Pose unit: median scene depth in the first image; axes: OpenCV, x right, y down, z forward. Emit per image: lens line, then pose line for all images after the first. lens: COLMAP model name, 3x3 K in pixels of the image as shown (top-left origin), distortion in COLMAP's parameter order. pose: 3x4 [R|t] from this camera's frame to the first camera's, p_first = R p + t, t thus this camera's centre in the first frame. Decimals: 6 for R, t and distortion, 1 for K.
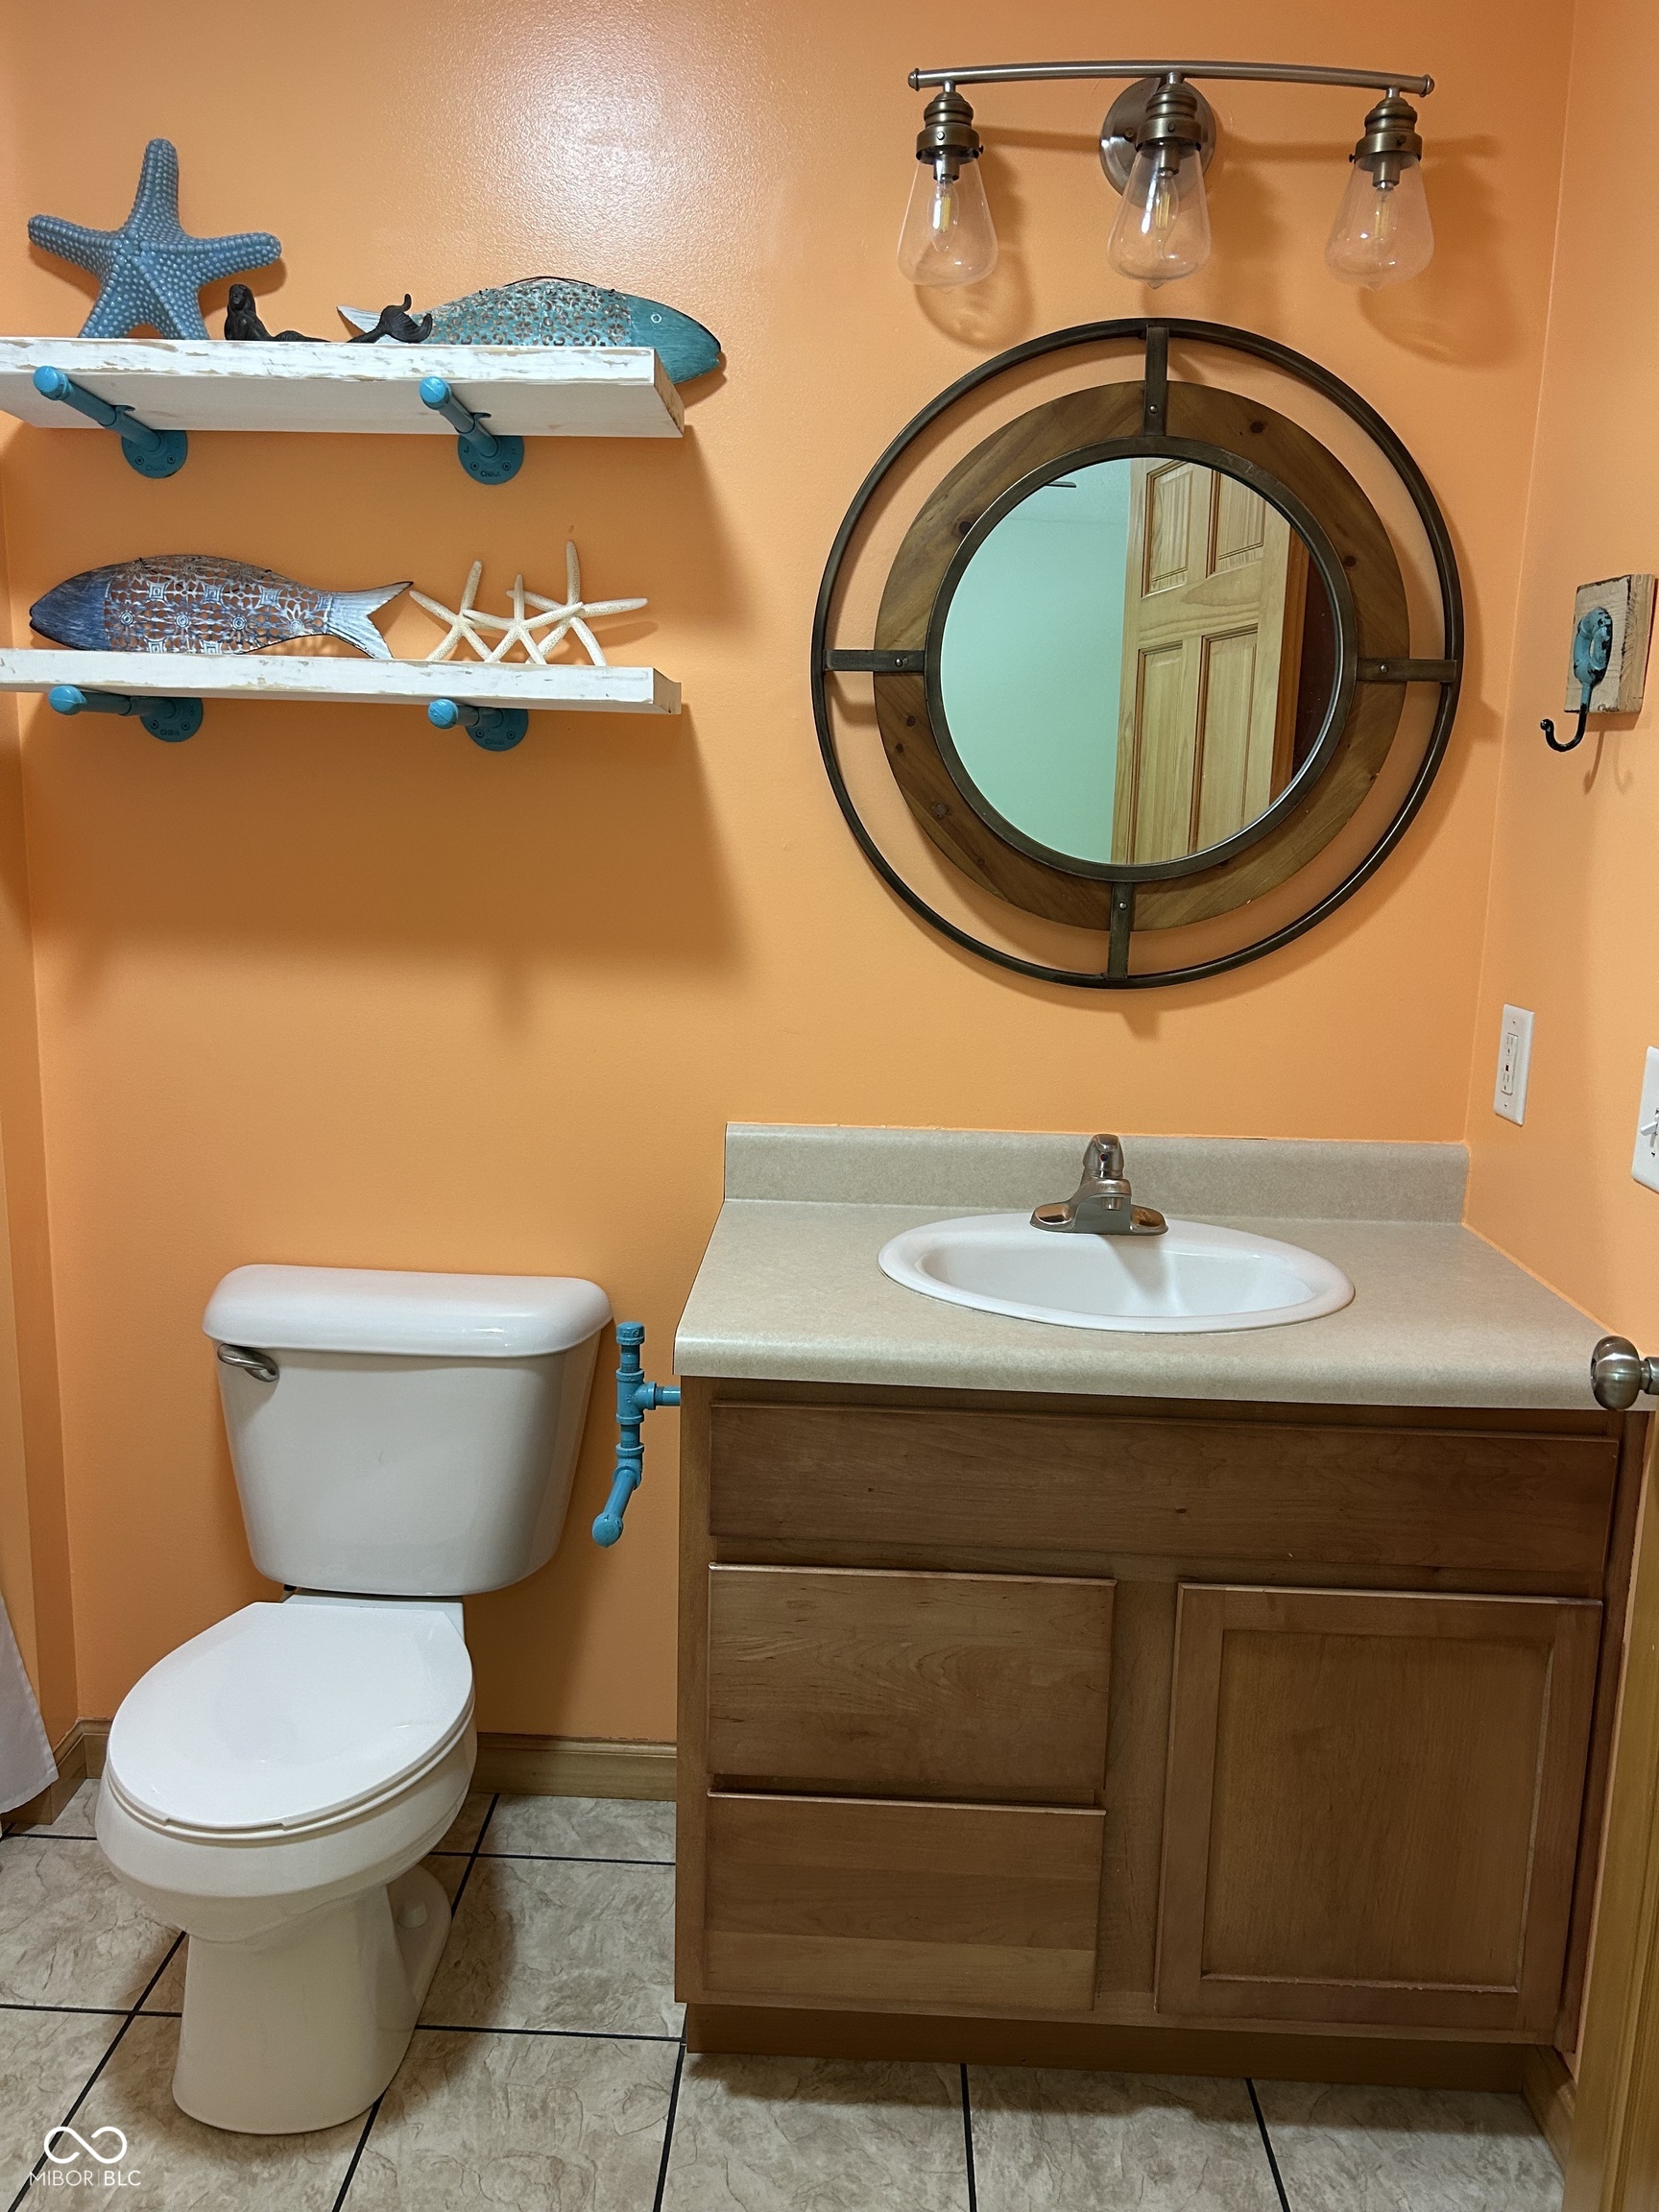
lens RADIAL K [[1660.3, 0, 847.2], [0, 1660.3, 1101.4], [0, 0, 1]] dist [0.056303, -0.060412]
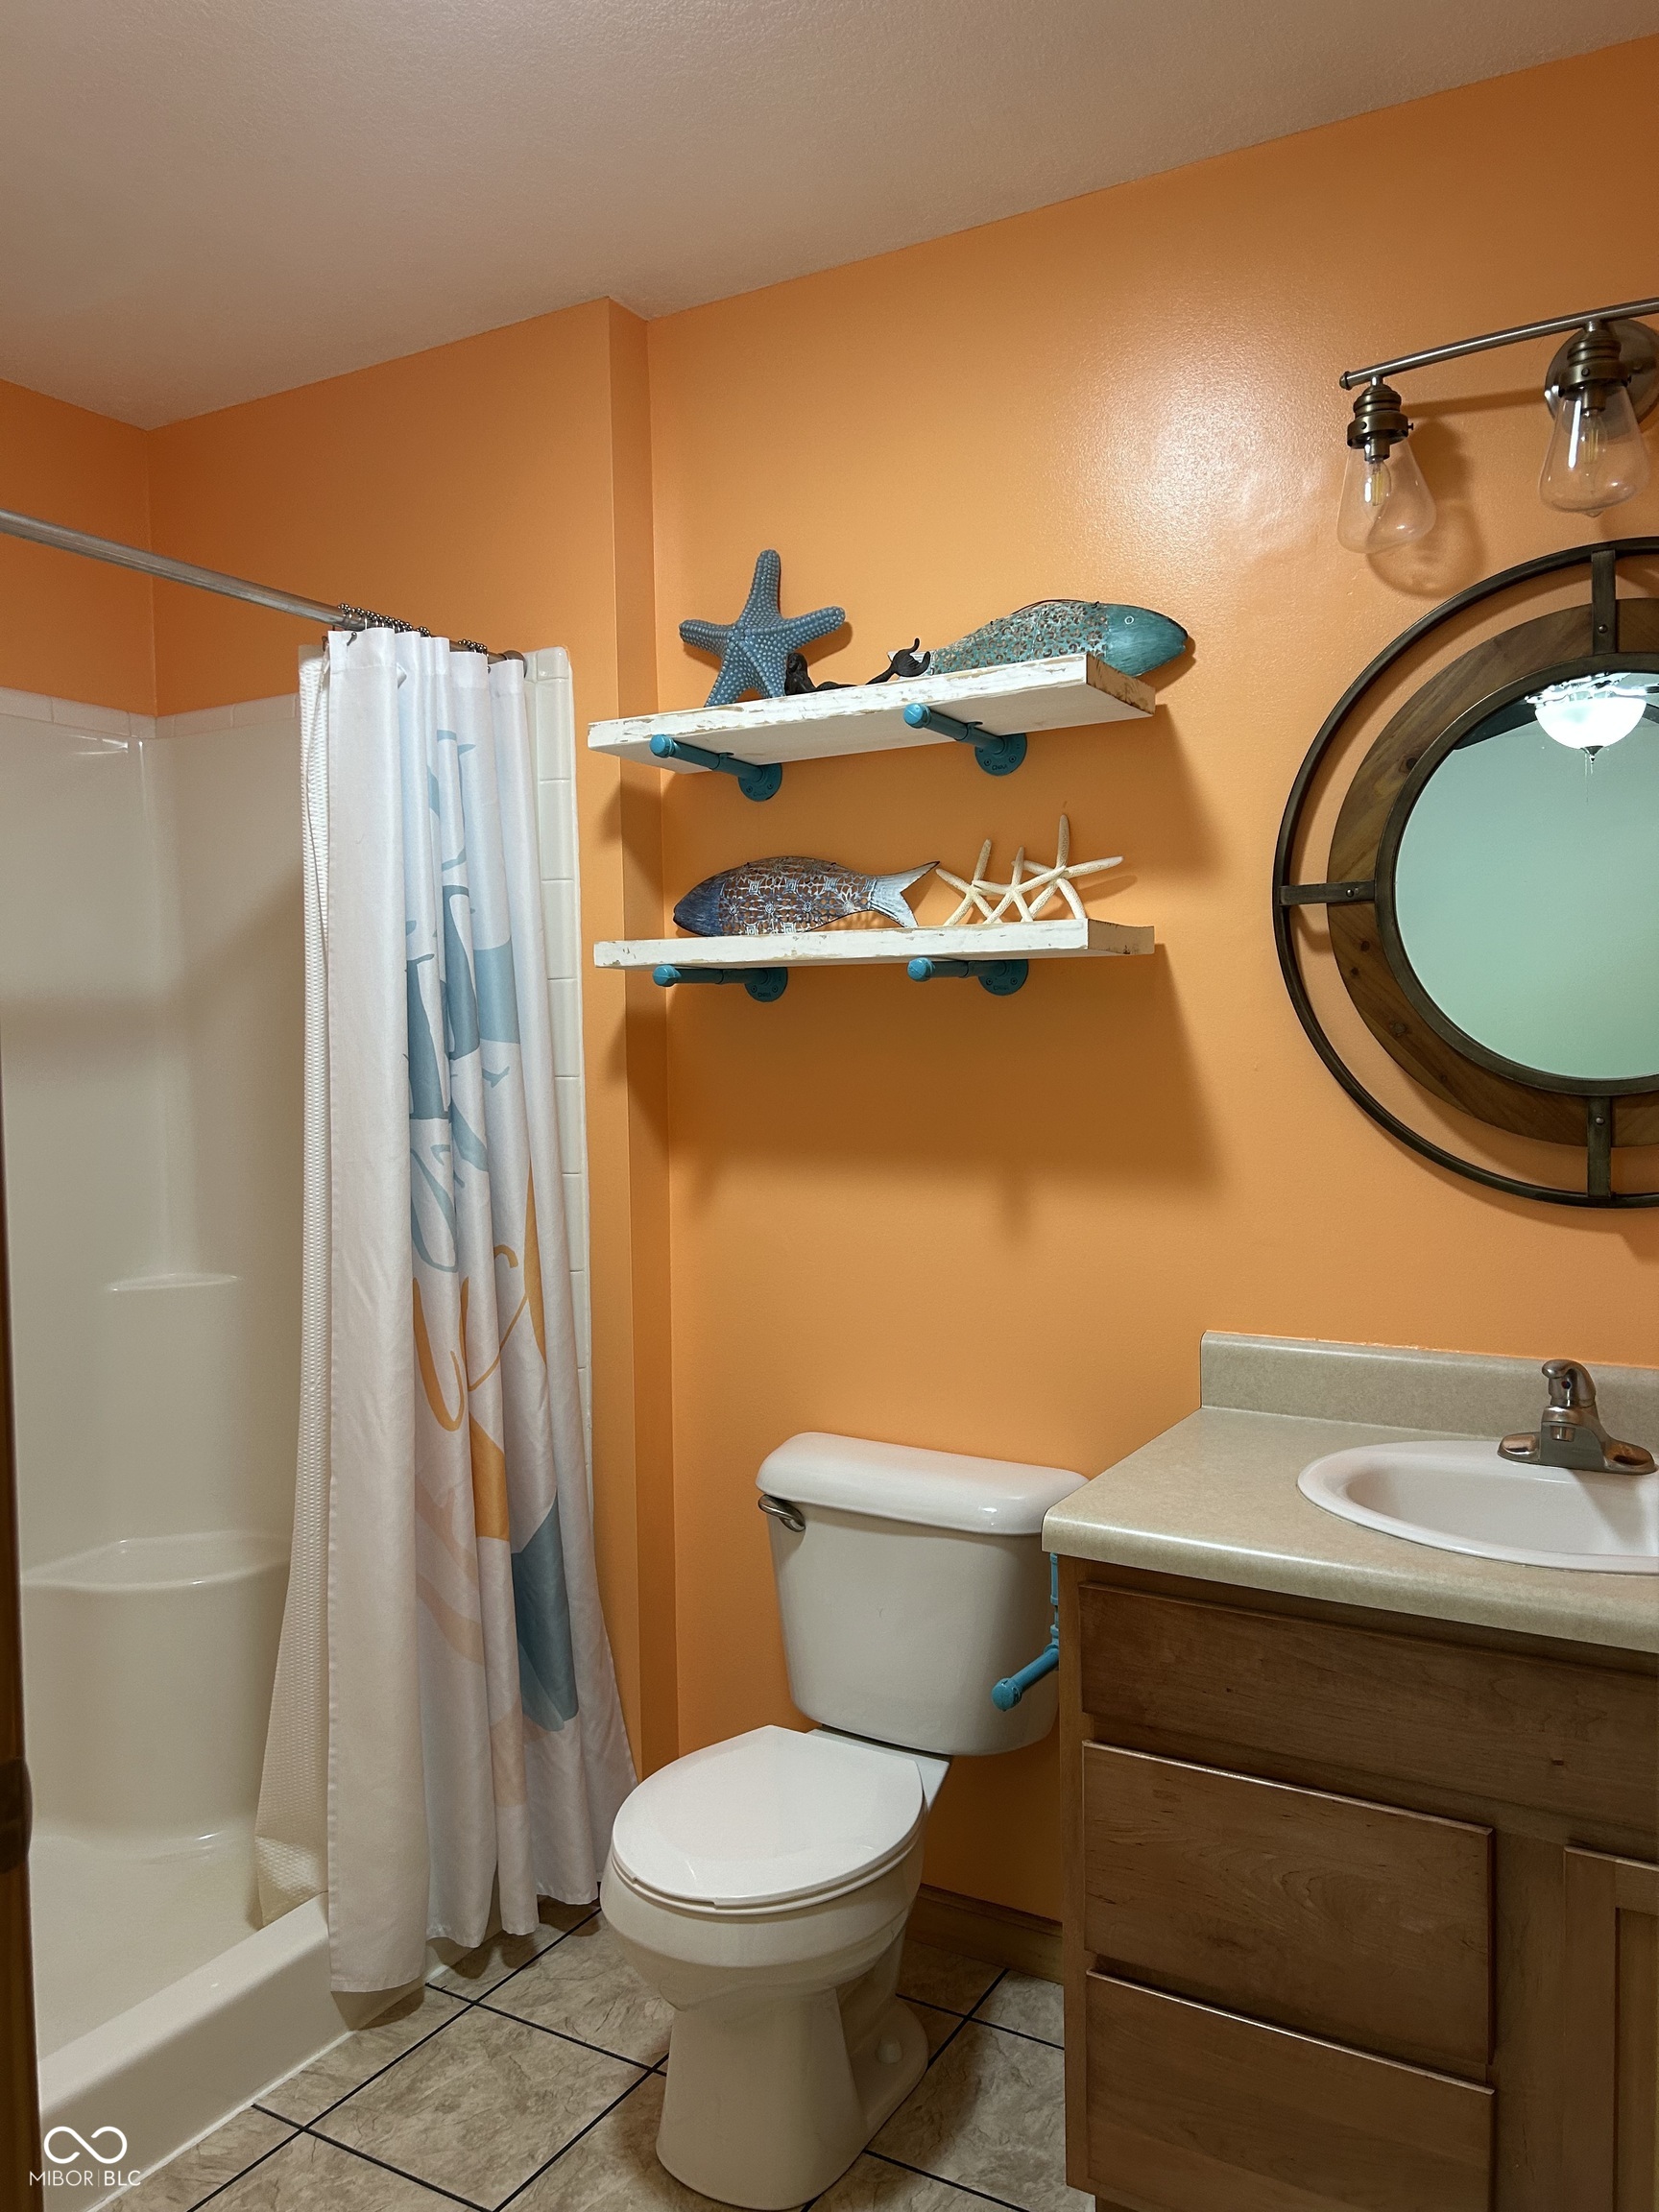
lens RADIAL K [[1668.1, 0, 839.2], [0, 1668.1, 1089.6], [0, 0, 1]] dist [0.050498, -0.046347]
pose [[0.878225, -0.022386, -0.477724, 0.250212], [-0.046099, 0.990290, -0.131151, 0.011975], [0.476021, 0.137202, 0.868665, -0.051499]]
